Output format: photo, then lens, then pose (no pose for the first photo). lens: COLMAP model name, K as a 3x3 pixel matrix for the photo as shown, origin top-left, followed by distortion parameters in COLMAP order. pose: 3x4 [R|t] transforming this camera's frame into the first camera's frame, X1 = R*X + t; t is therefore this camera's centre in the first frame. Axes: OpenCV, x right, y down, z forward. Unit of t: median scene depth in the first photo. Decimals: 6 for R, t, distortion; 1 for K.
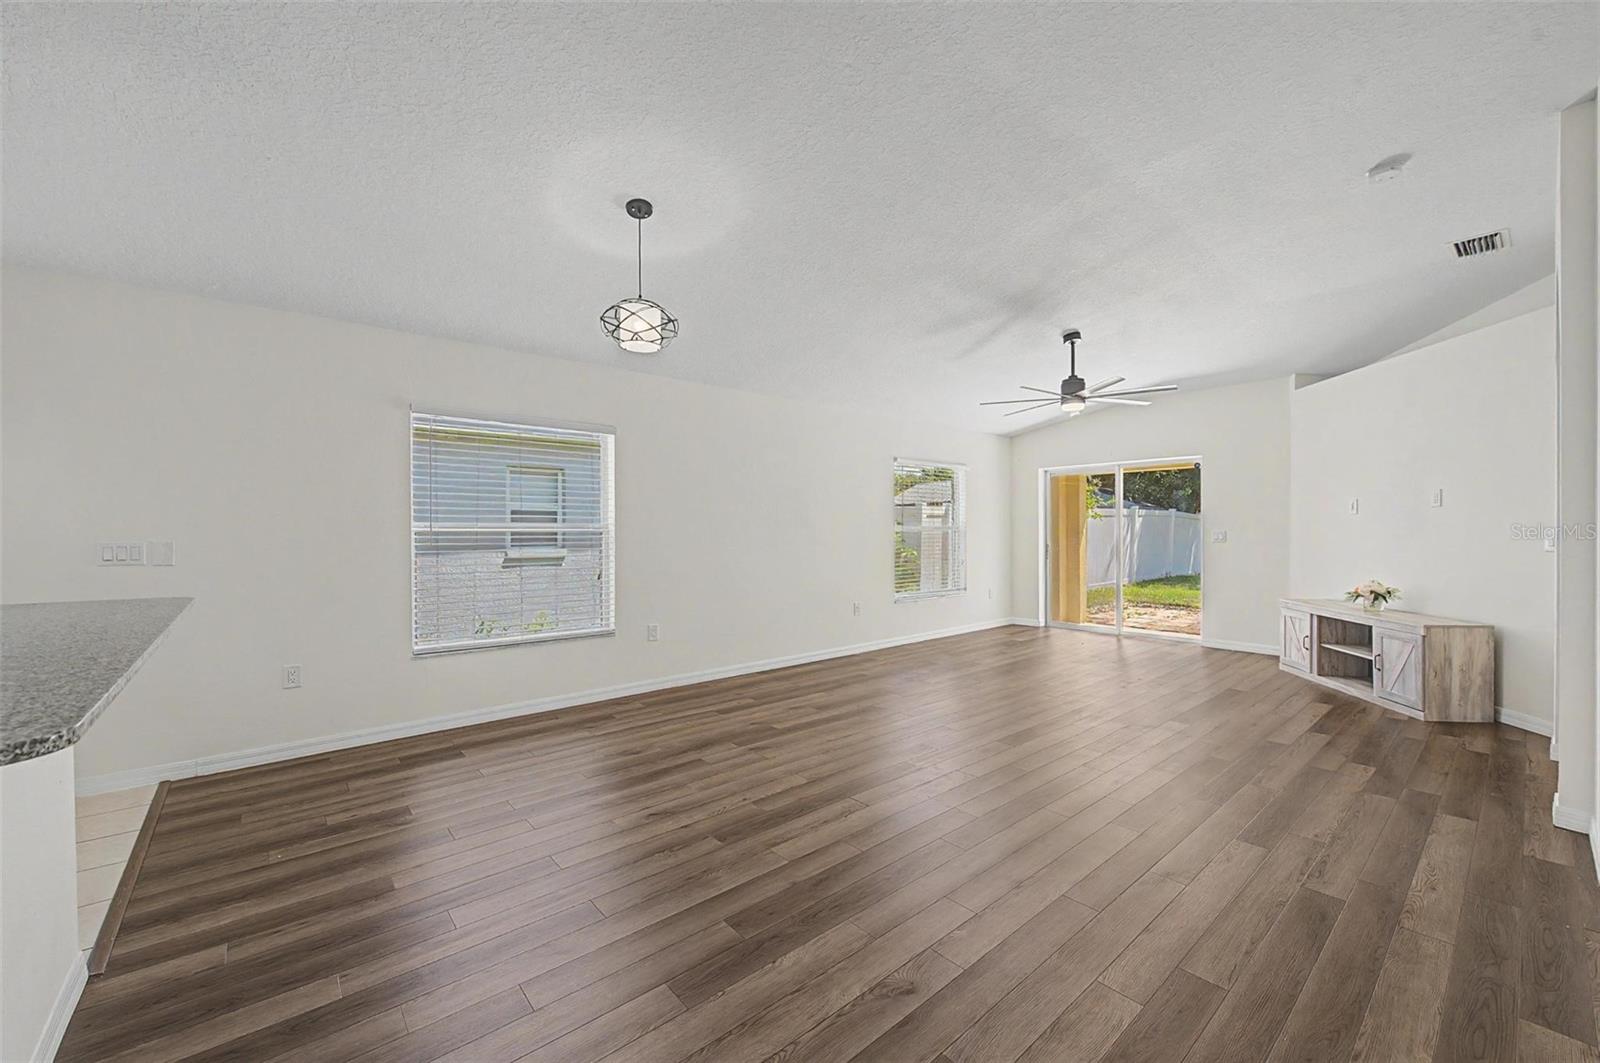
lens RADIAL K [[632.1, 0, 799.5], [0, 632.1, 537.5], [0, 0, 1]] dist [0.001233, -0.002739]
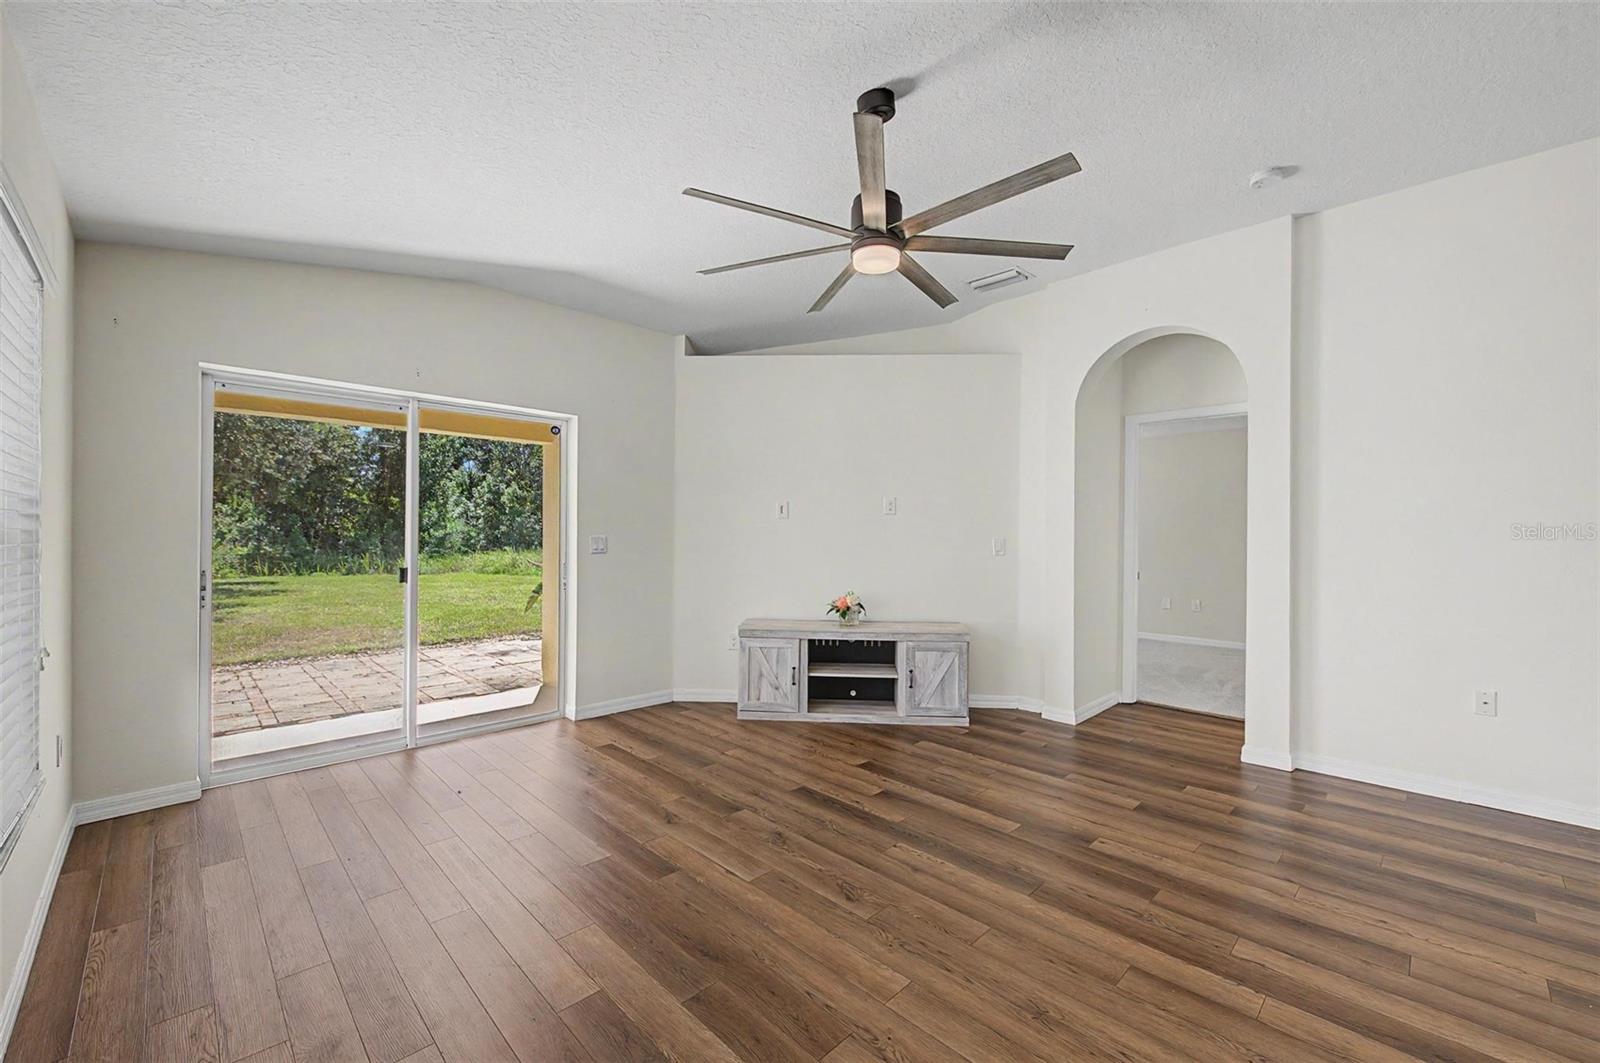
lens RADIAL K [[632.1, 0, 790.7], [0, 632.1, 541.8], [0, 0, 1]] dist [0.001233, -0.002739]
pose [[-0.067400, -0.006263, 0.997706, -0.008418], [0.005384, 0.999963, 0.006641, -0.012764], [-0.997711, 0.005819, -0.067364, 1.200393]]
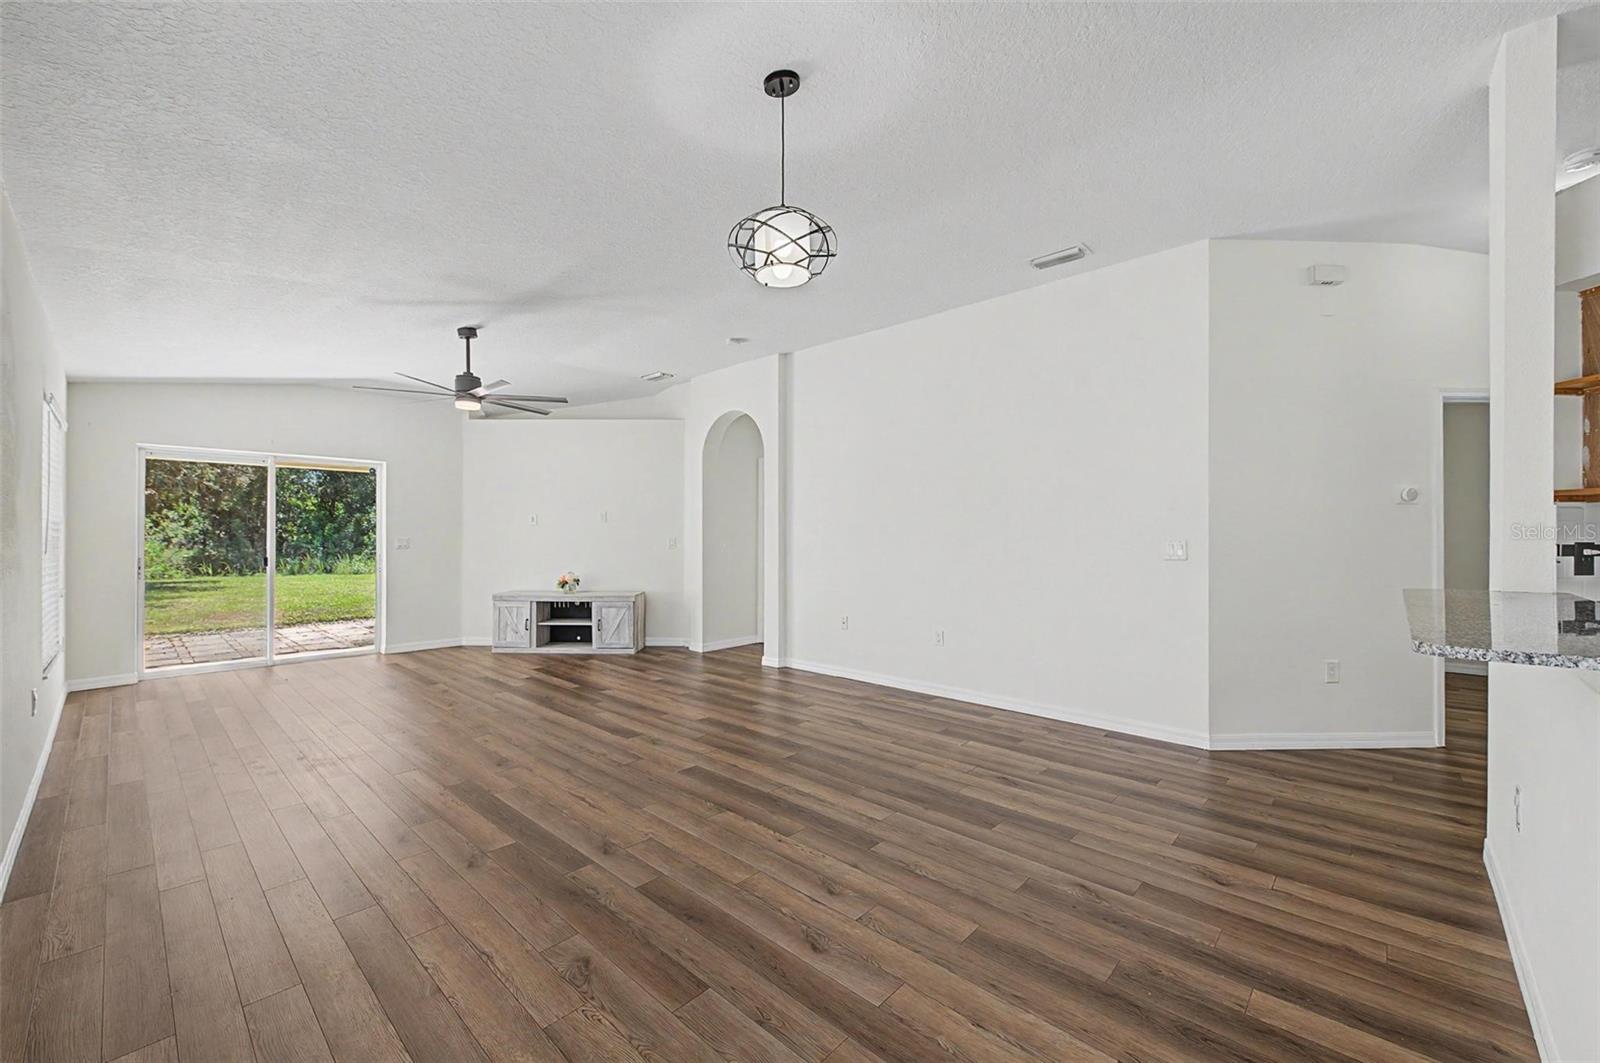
lens RADIAL K [[632.1, 0, 790.8], [0, 632.1, 540.8], [0, 0, 1]] dist [0.001233, -0.002739]
pose [[-0.108132, -0.003007, 0.994132, -0.614061], [0.011747, 0.999922, 0.004302, -0.005028], [-0.994067, 0.012144, -0.108088, 0.684296]]
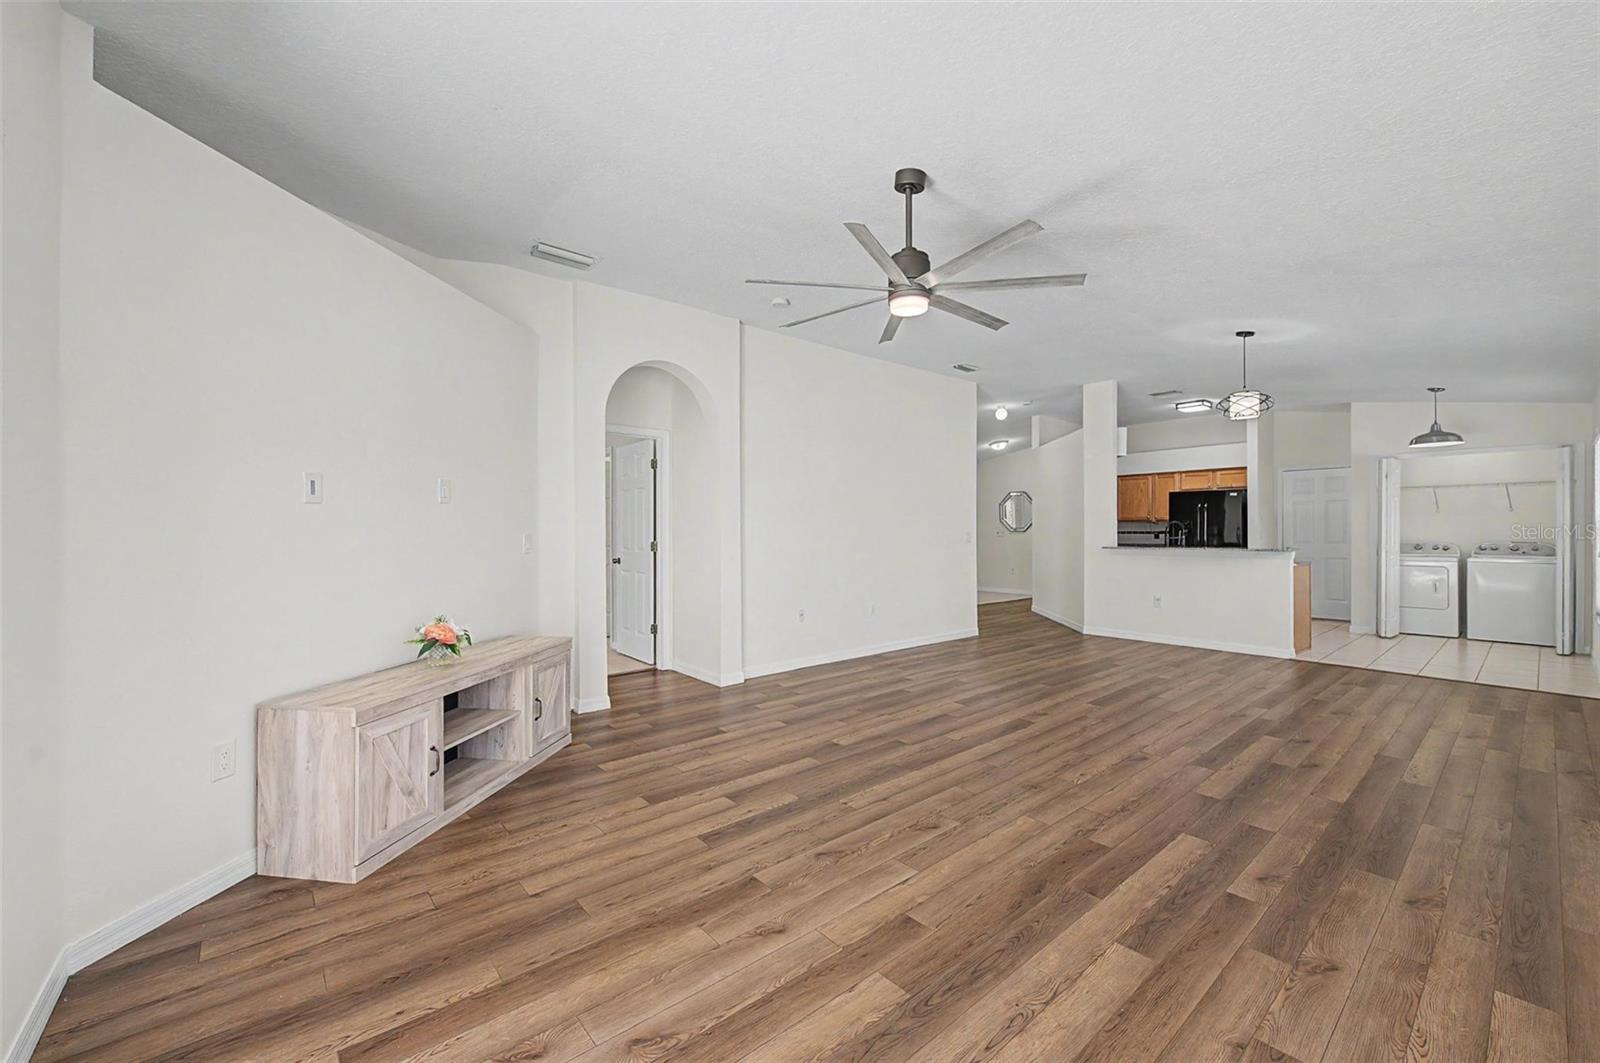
lens RADIAL K [[632.1, 0, 802.0], [0, 632.1, 530.5], [0, 0, 1]] dist [0.001233, -0.002739]
pose [[-0.999950, 0.008576, 0.005137, 0.573735], [0.008635, 0.999897, 0.011489, -0.021517], [-0.005038, 0.011533, -0.999921, 1.700703]]
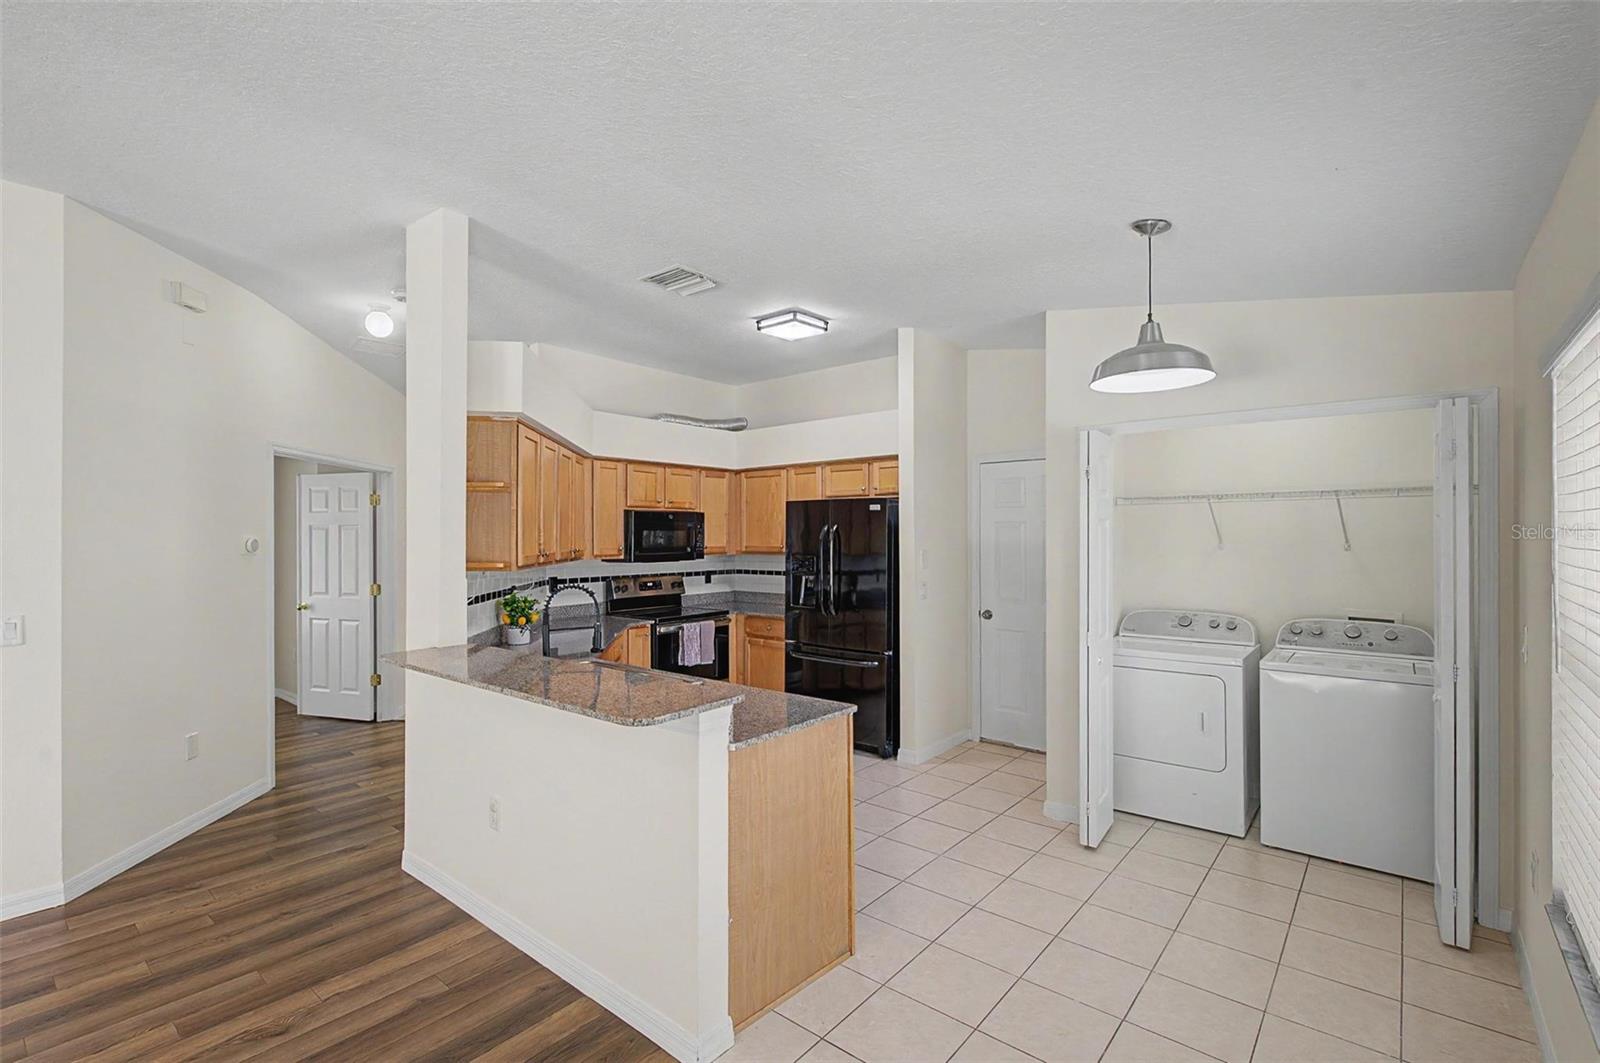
lens RADIAL K [[725.4, 0, 799.3], [0, 725.4, 533.9], [0, 0, 1]] dist [0.006797, -0.003119]
pose [[-0.986095, 0.008584, -0.165963, -0.429453], [0.006912, 0.999919, 0.010646, -0.070110], [0.166041, 0.009350, -0.986075, 0.836790]]
